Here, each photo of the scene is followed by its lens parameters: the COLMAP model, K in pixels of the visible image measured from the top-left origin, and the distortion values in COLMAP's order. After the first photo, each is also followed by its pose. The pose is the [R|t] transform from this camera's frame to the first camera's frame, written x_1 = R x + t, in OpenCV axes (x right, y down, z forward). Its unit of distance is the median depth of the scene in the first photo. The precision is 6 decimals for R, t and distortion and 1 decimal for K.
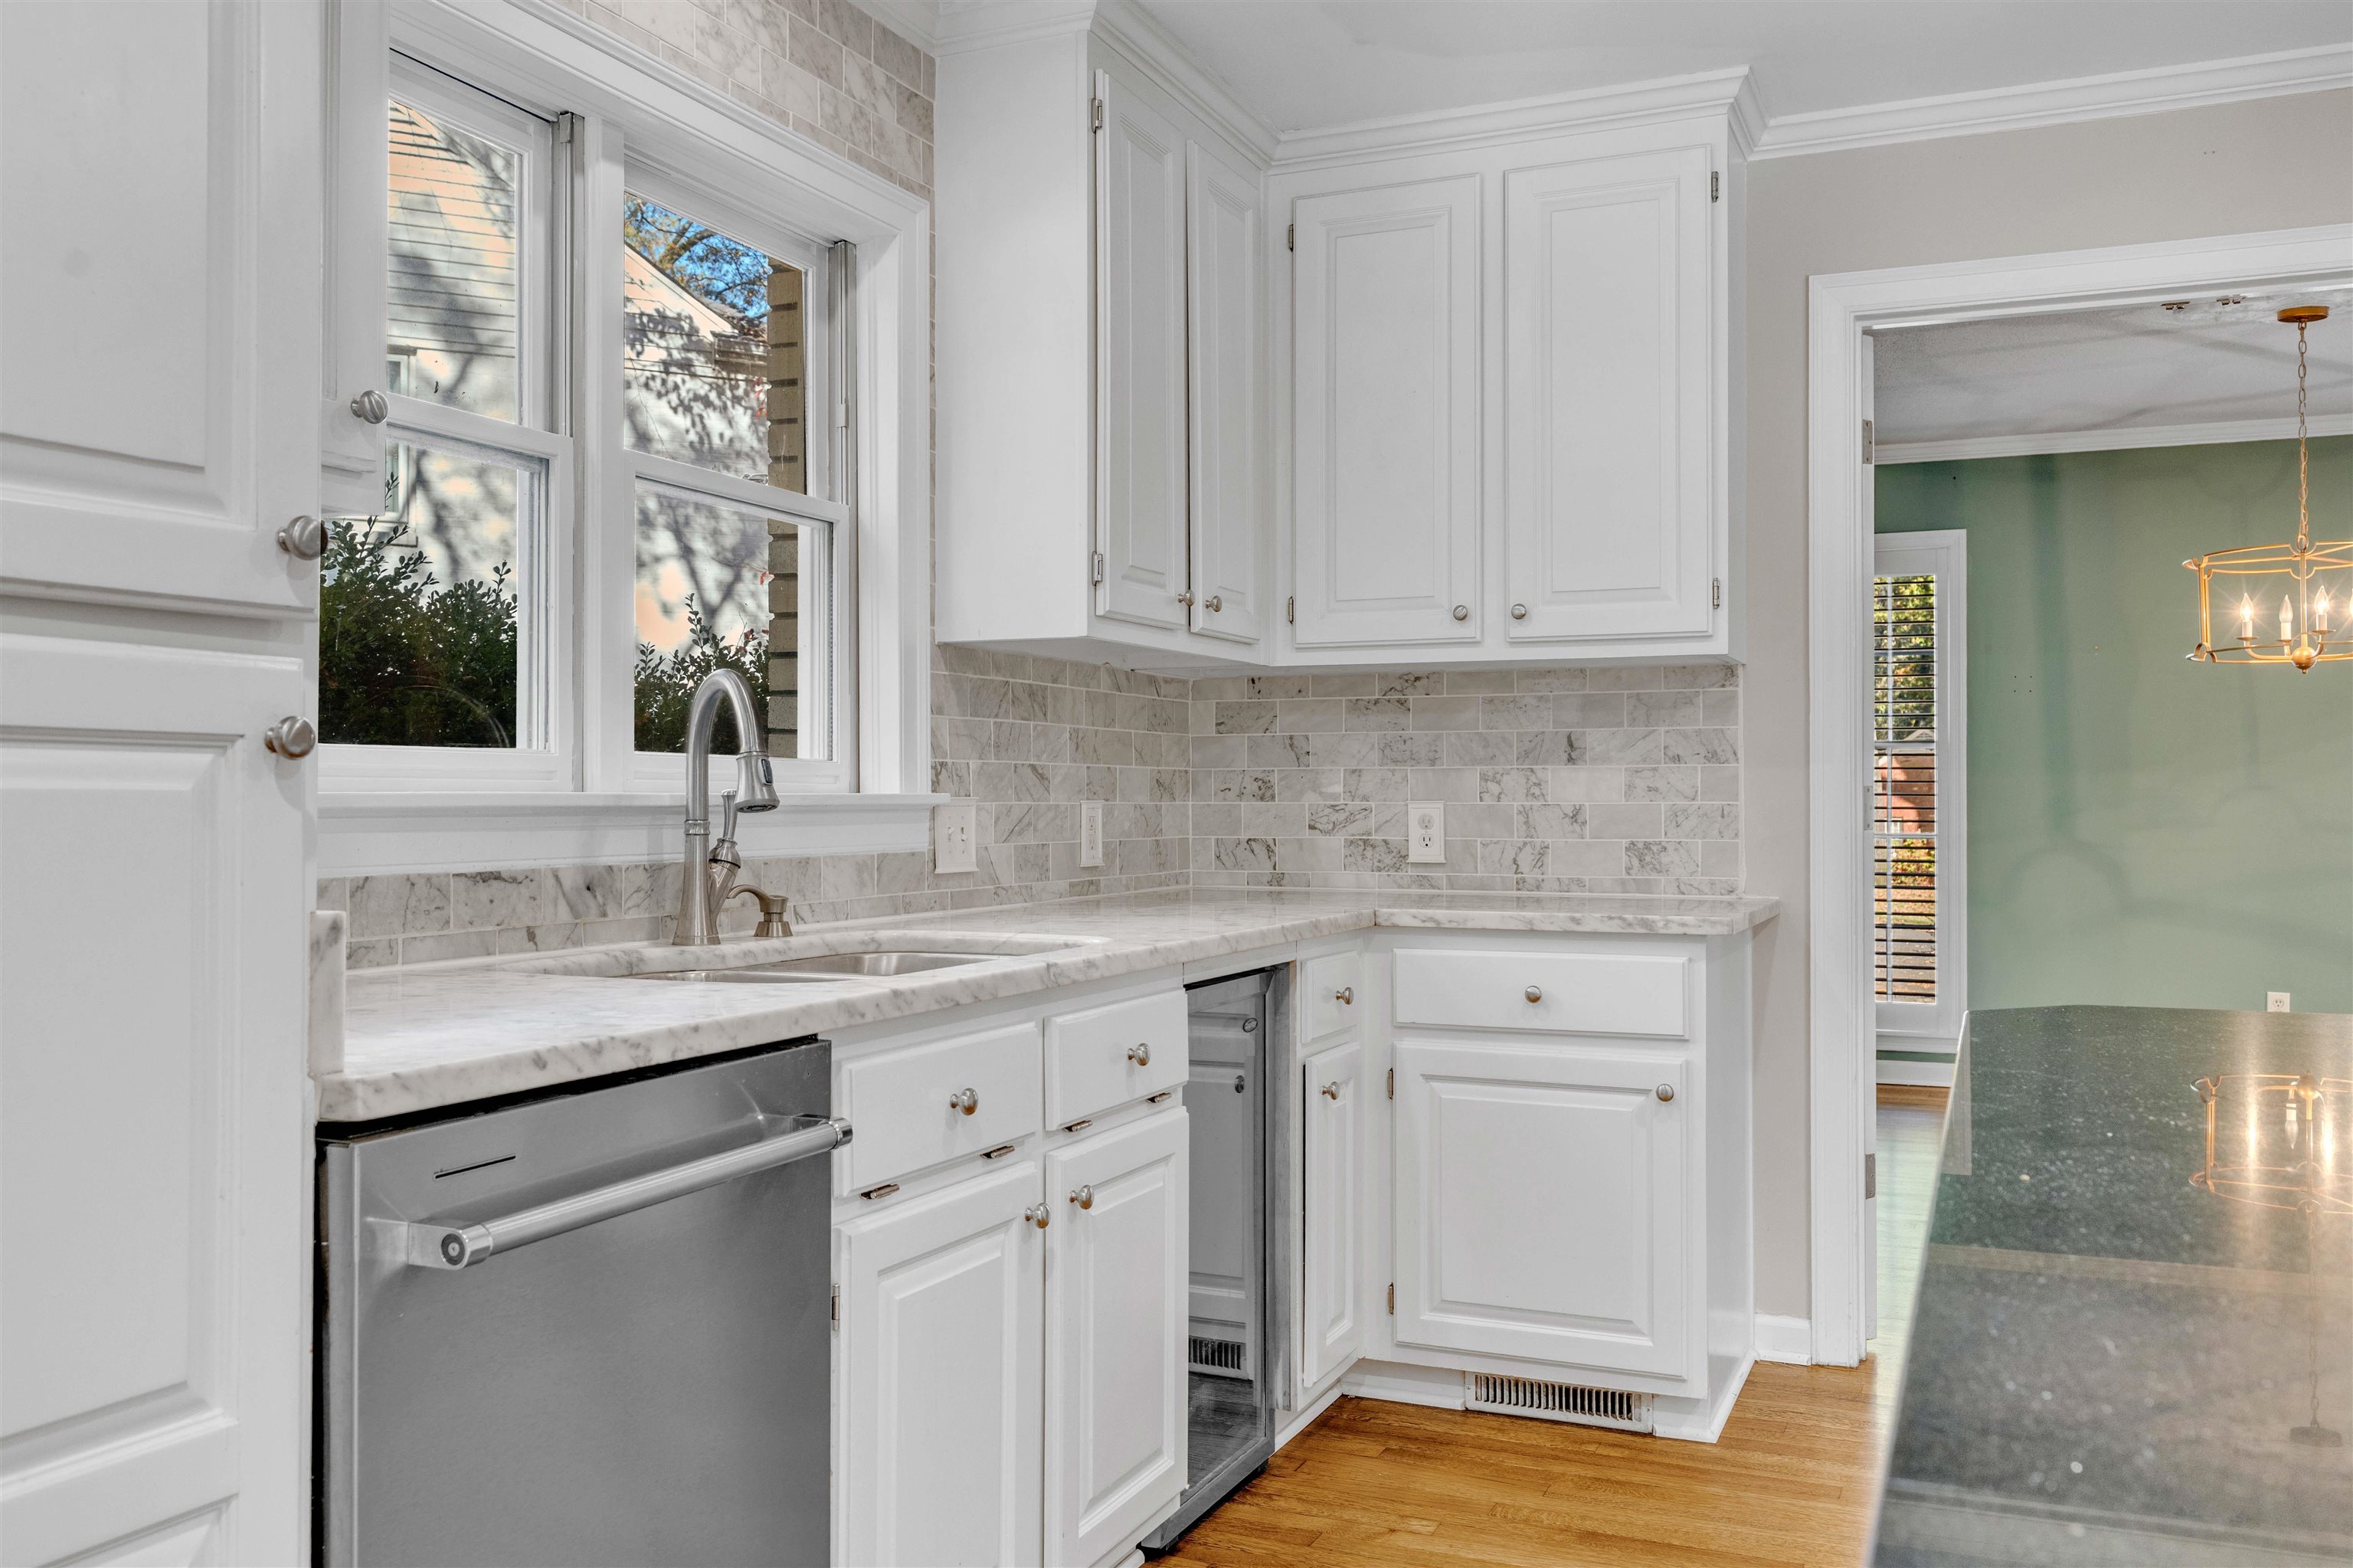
lens RADIAL K [[1928.9, 0, 1176.5], [0, 1928.9, 784.0], [0, 0, 1]] dist [-0.007696, -0.002700]
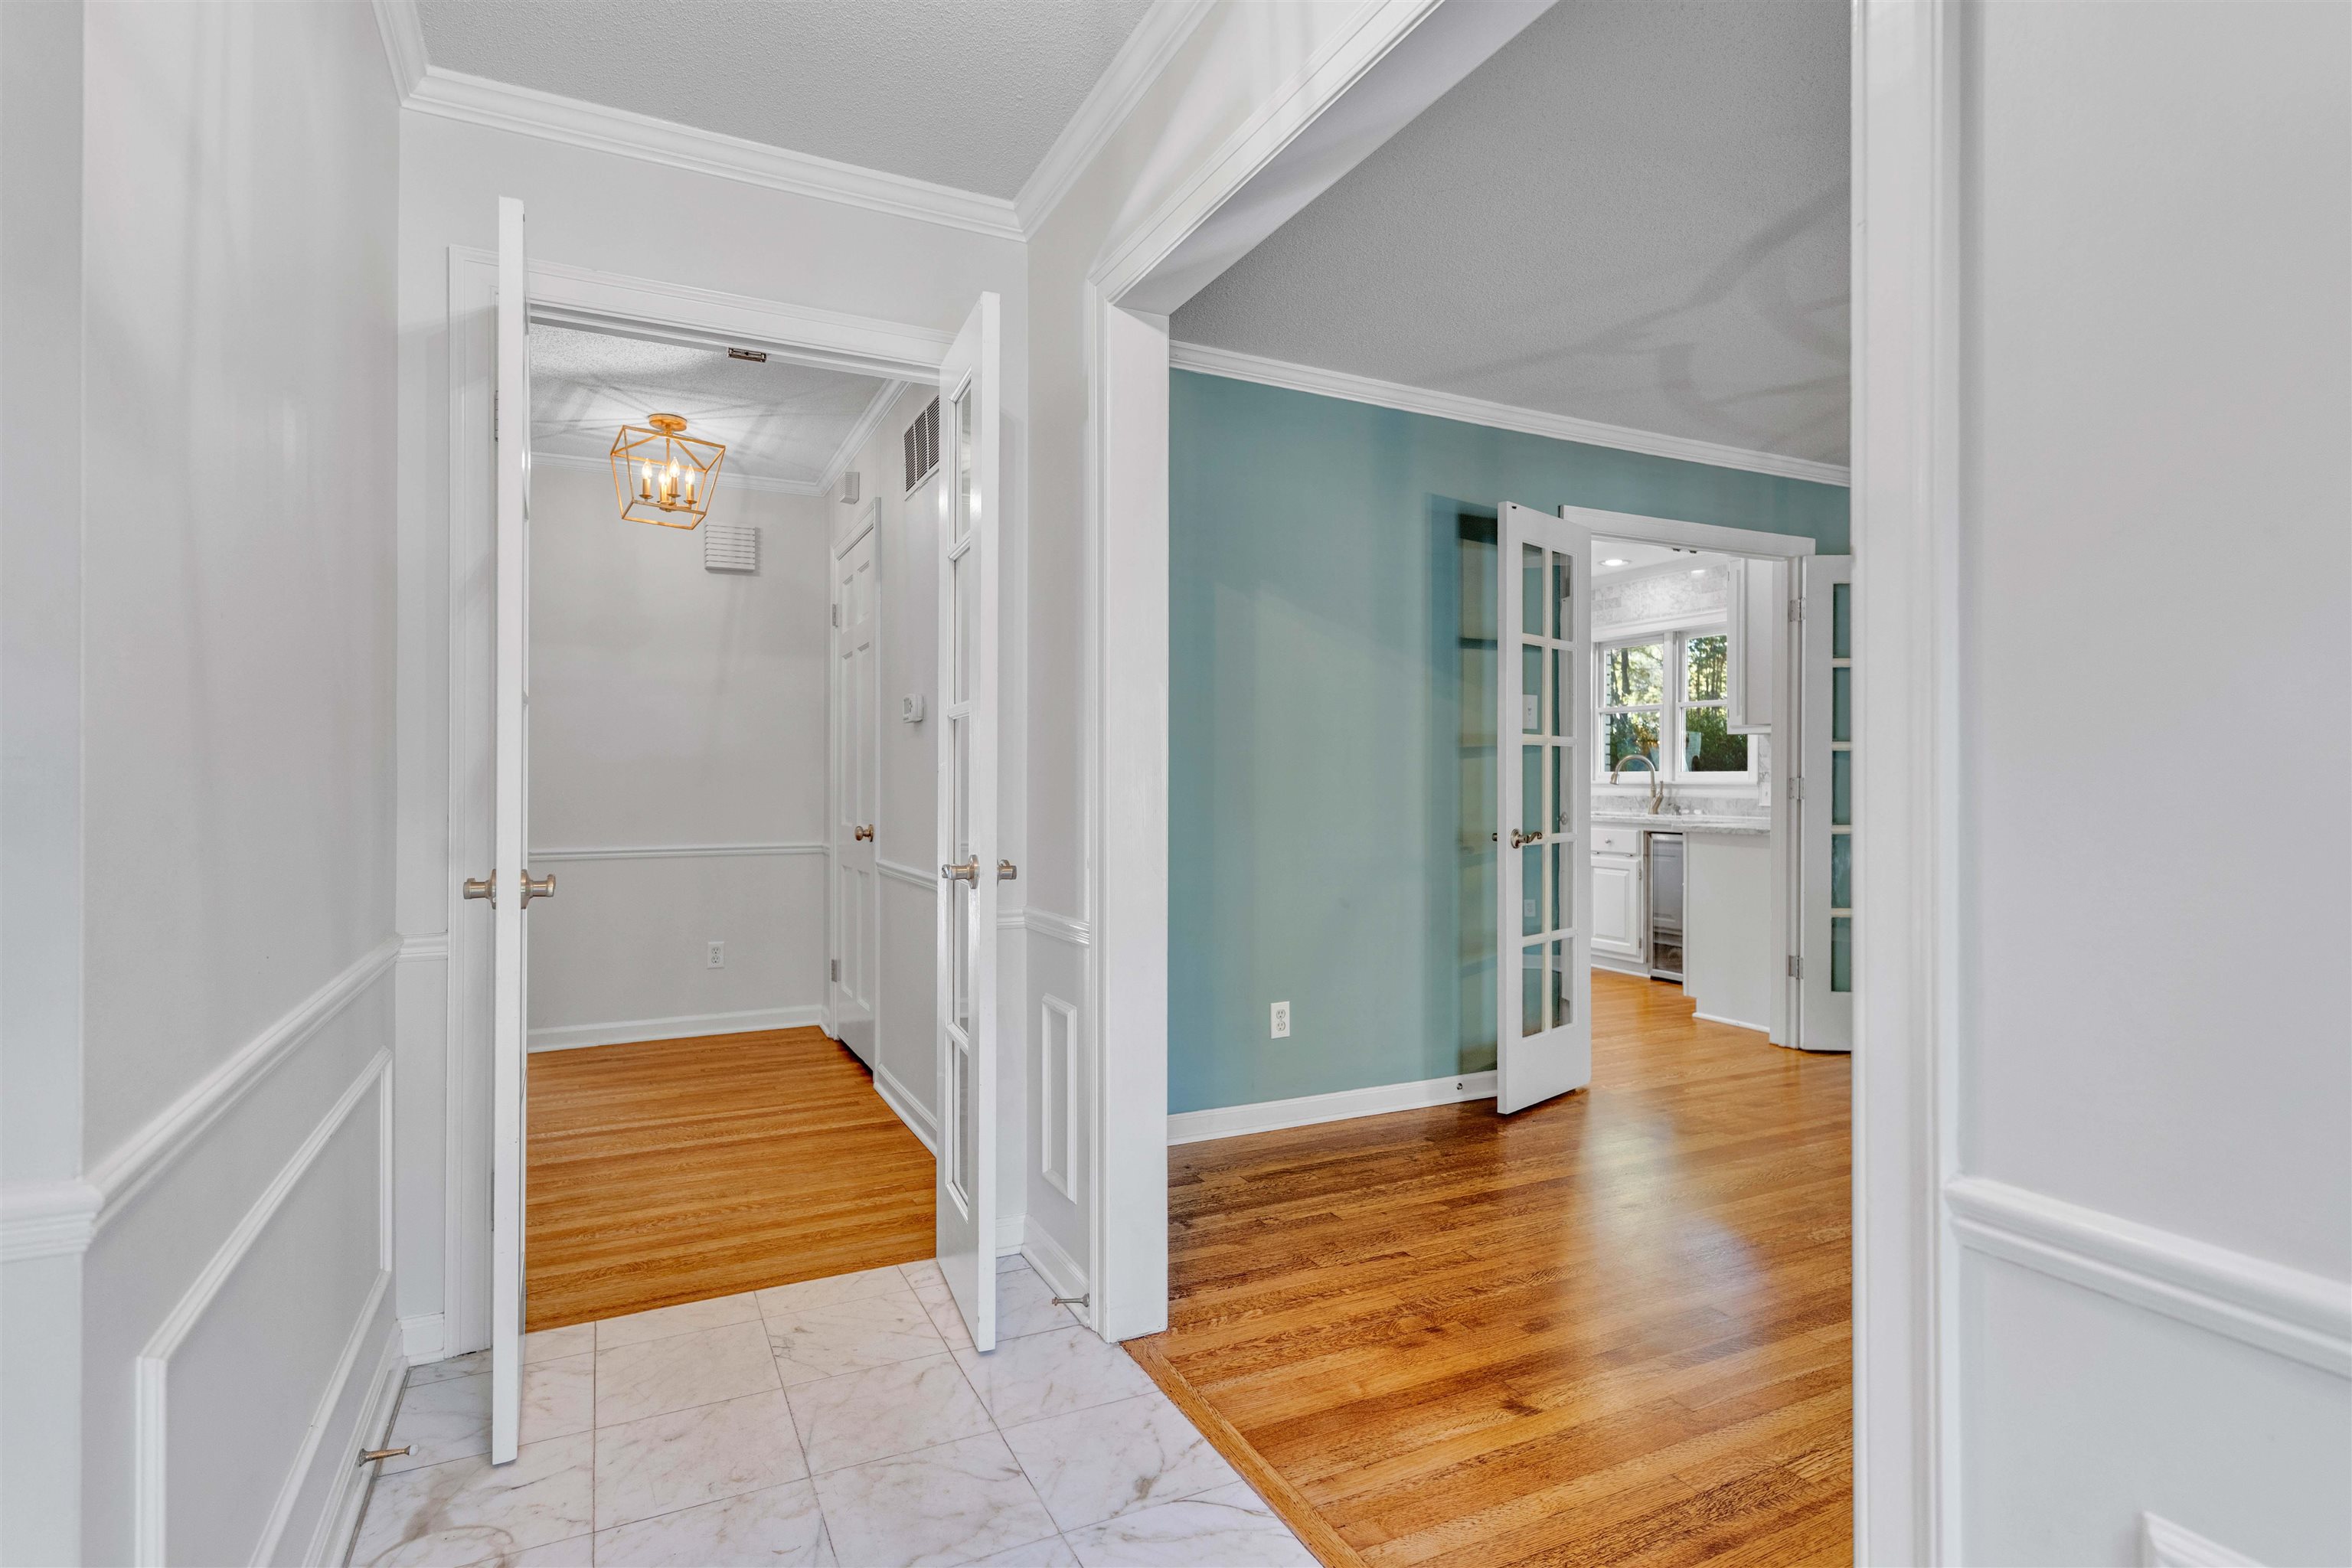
lens RADIAL K [[1164.3, 0, 1192.9], [0, 1164.3, 773.8], [0, 0, 1]] dist [-0.001656, 0.001463]
pose [[-0.631770, -0.001909, -0.775154, 1.968940], [0.005808, 0.999957, -0.007196, 0.000608], [0.775134, -0.009049, -0.631732, 1.468573]]
